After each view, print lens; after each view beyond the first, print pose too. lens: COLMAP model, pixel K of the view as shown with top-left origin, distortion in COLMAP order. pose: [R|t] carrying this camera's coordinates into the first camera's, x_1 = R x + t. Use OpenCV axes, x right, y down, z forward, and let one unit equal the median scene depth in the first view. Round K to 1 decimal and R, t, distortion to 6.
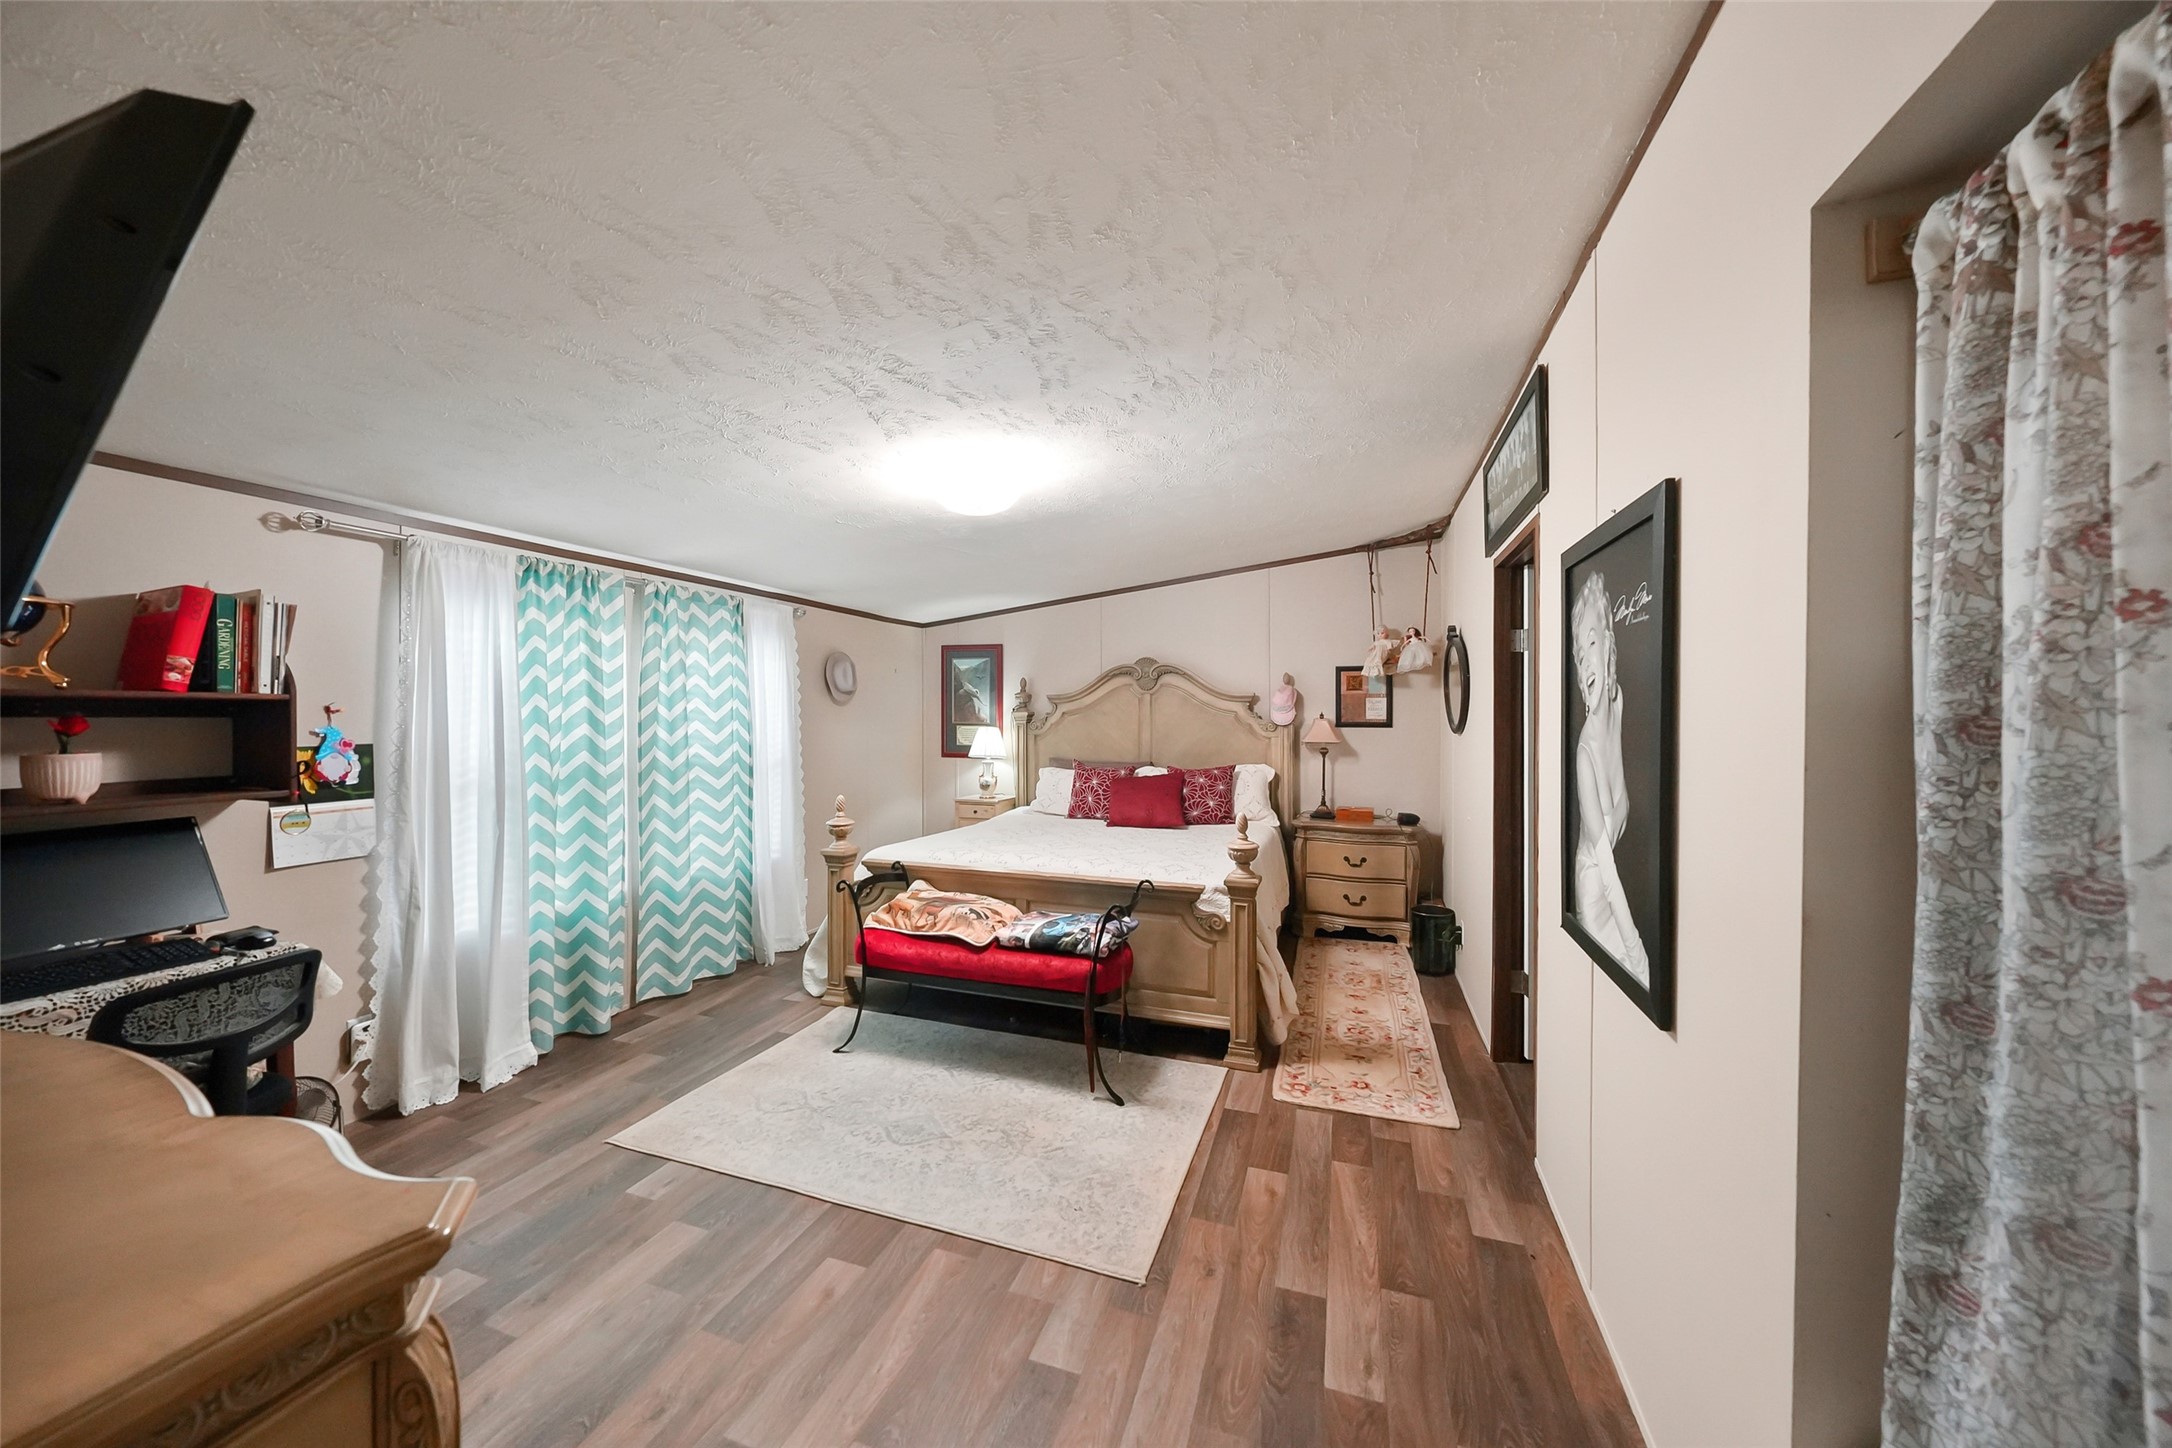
lens RADIAL K [[753.1, 0, 1086.9], [0, 753.1, 719.5], [0, 0, 1]] dist [-0.002343, -0.000730]
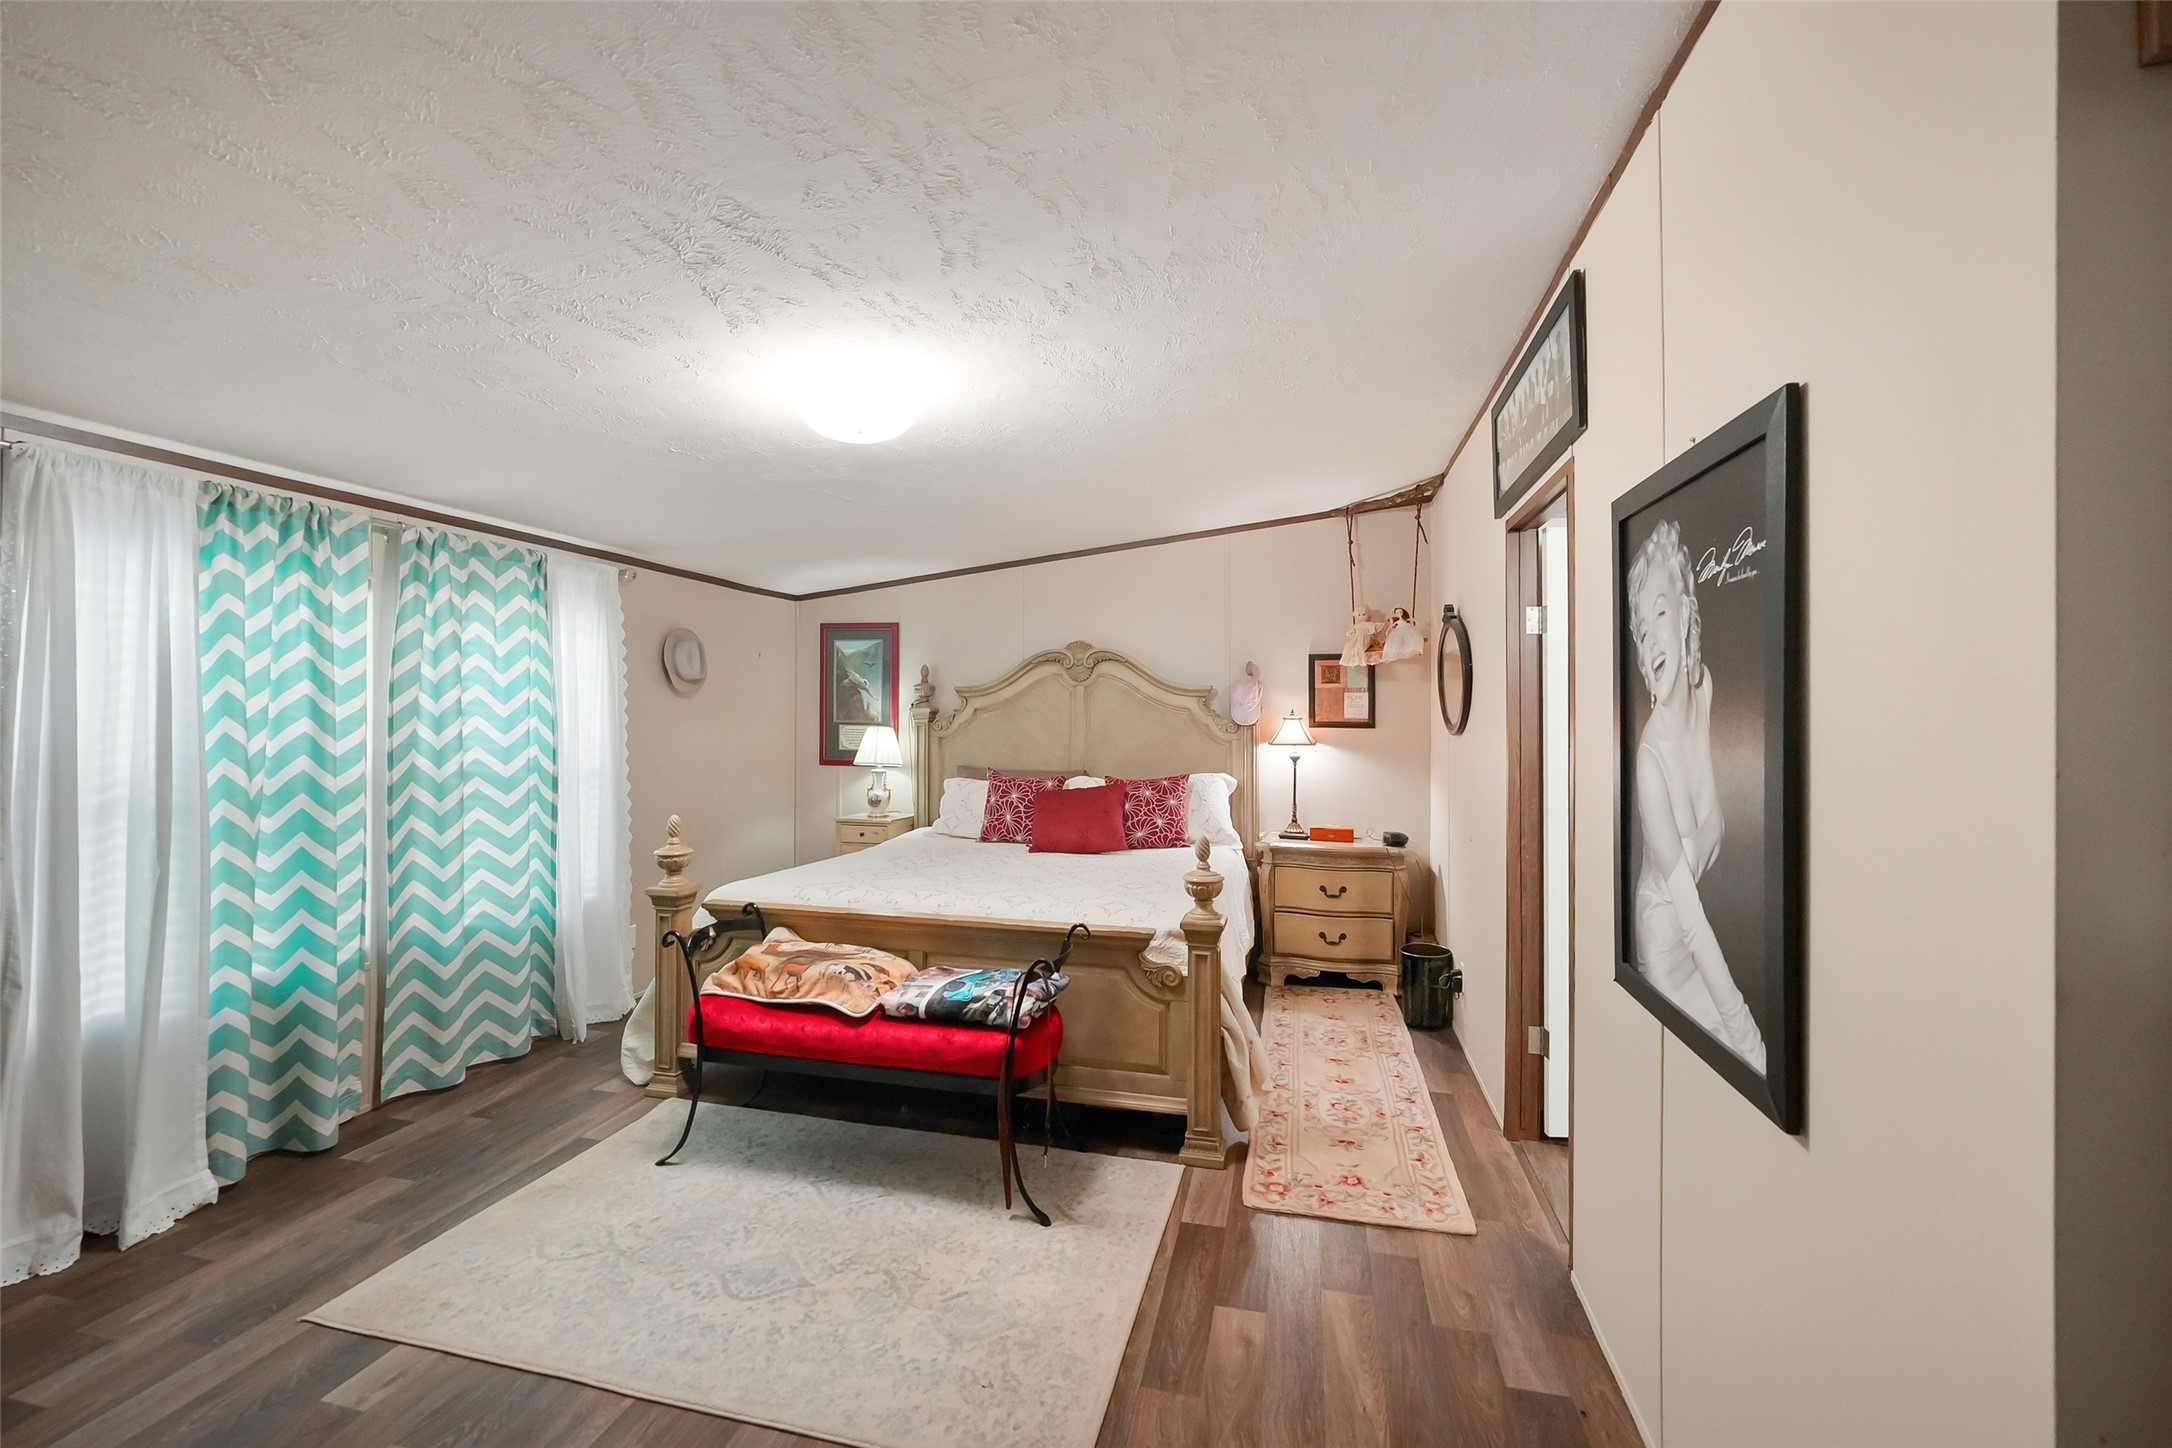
lens RADIAL K [[889.6, 0, 1089.1], [0, 889.6, 710.7], [0, 0, 1]] dist [-0.008284, 0.000404]
pose [[0.995733, 0.004211, 0.092181, 0.003494], [-0.003124, 0.999924, -0.011935, 0.006989], [-0.092225, 0.011596, 0.995671, 0.098908]]
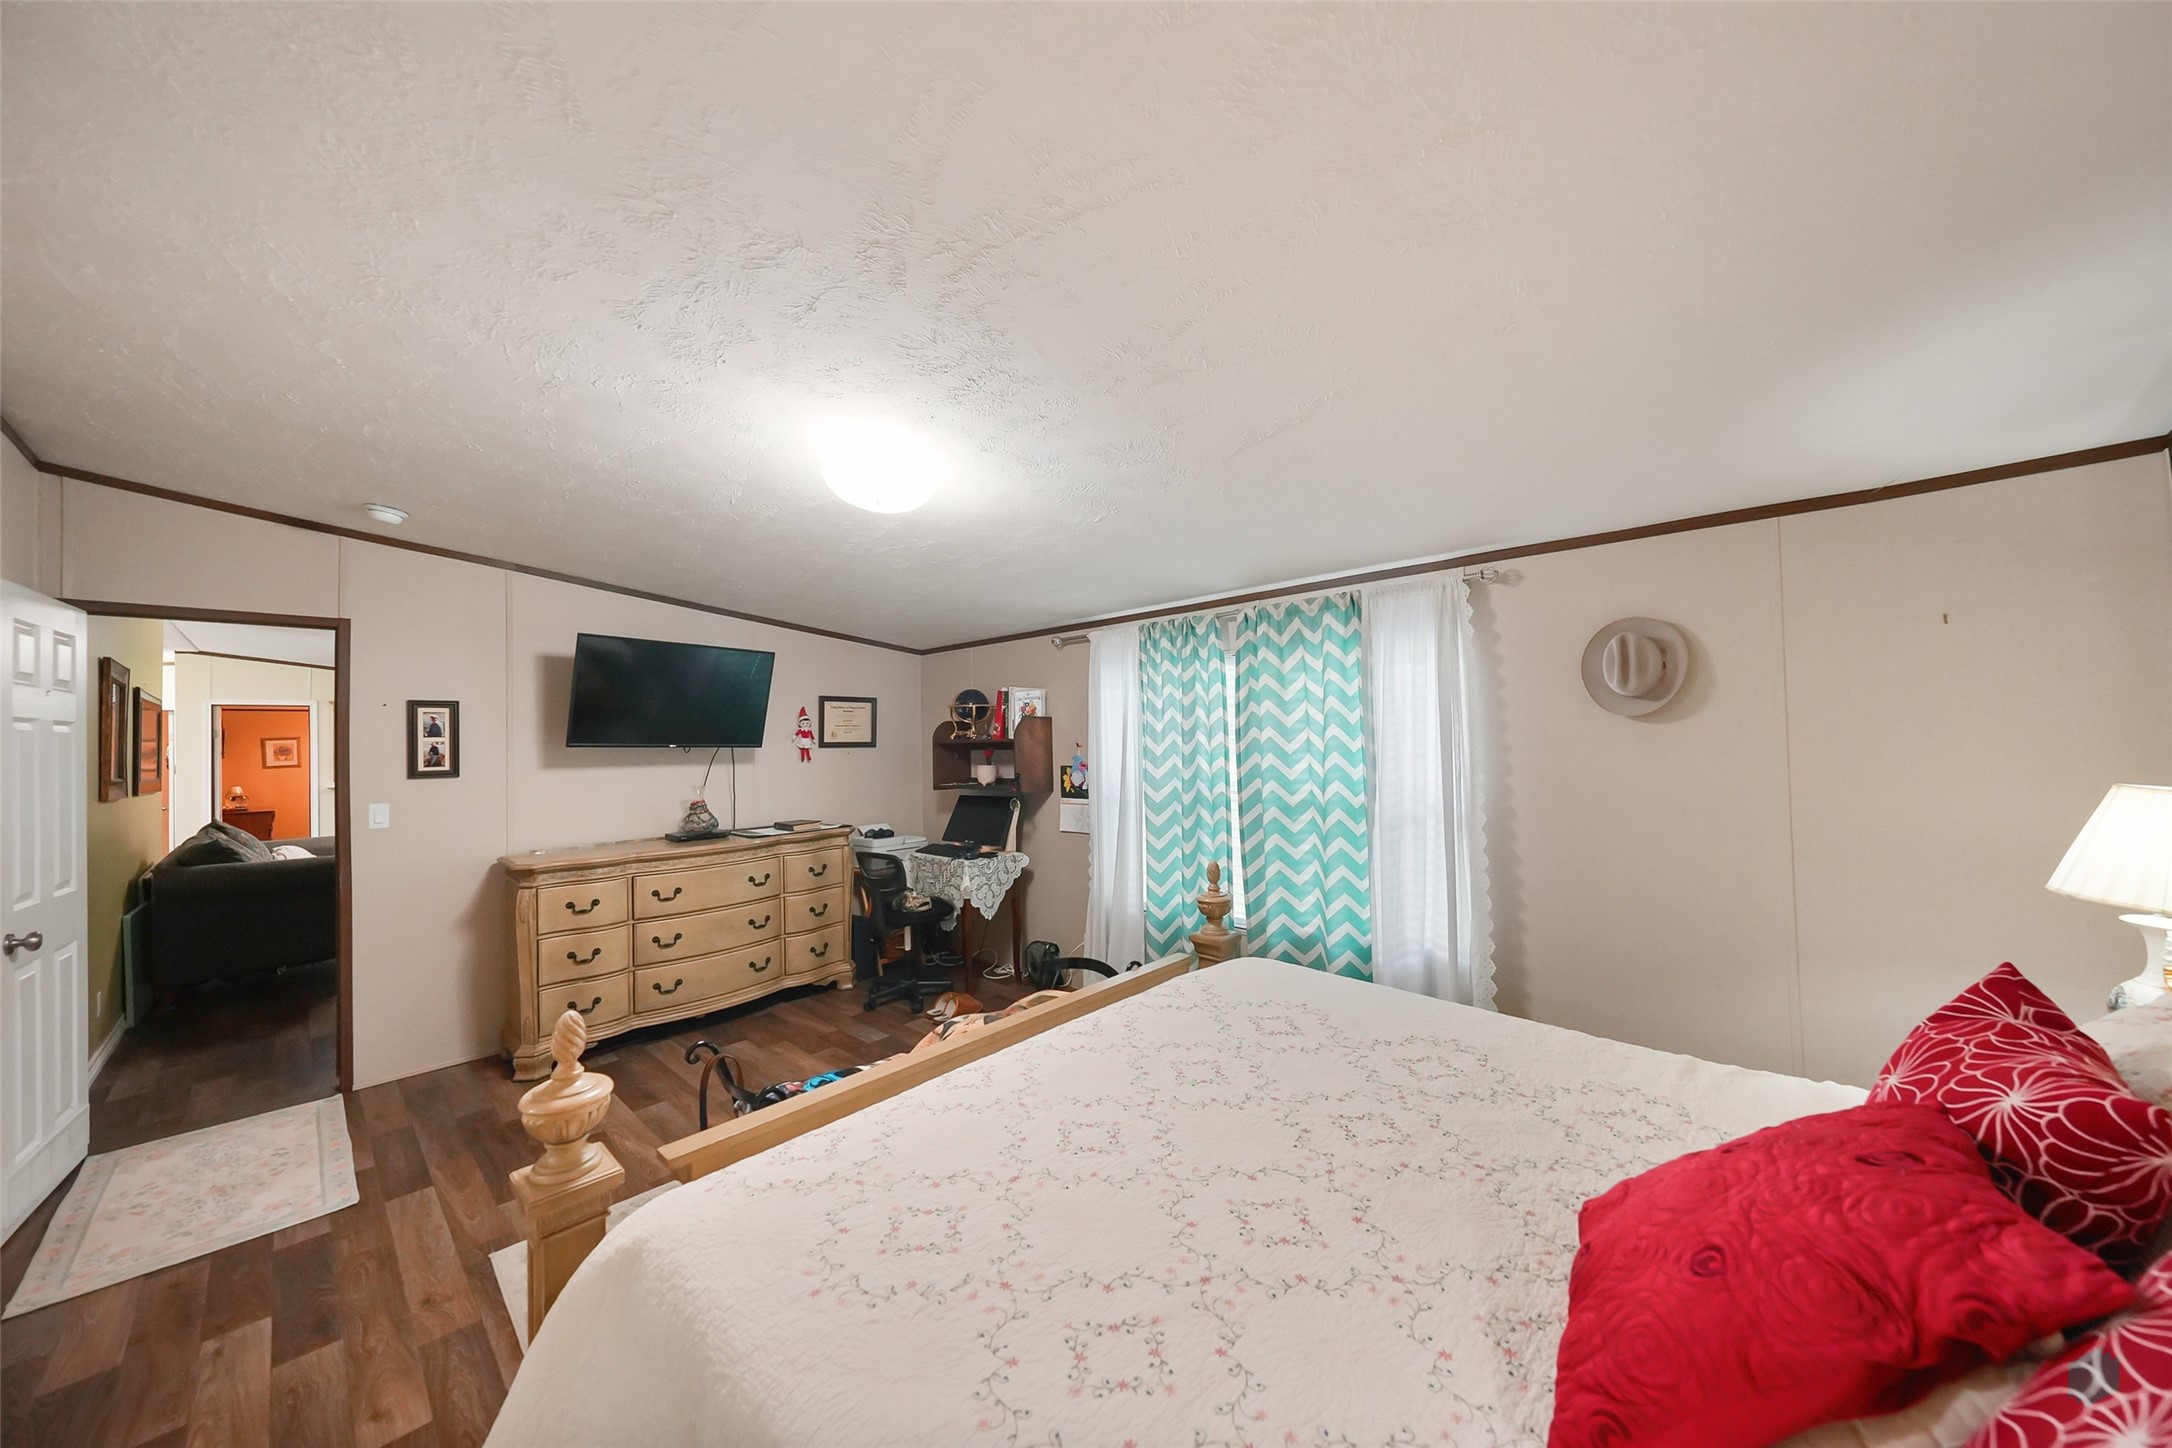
lens RADIAL K [[753.1, 0, 1102.6], [0, 753.1, 728.8], [0, 0, 1]] dist [-0.002343, -0.000730]
pose [[-0.401042, -0.002845, -0.916055, 0.504785], [0.019375, 0.999745, -0.011587, -0.025814], [0.915855, -0.022396, -0.400884, 1.555114]]
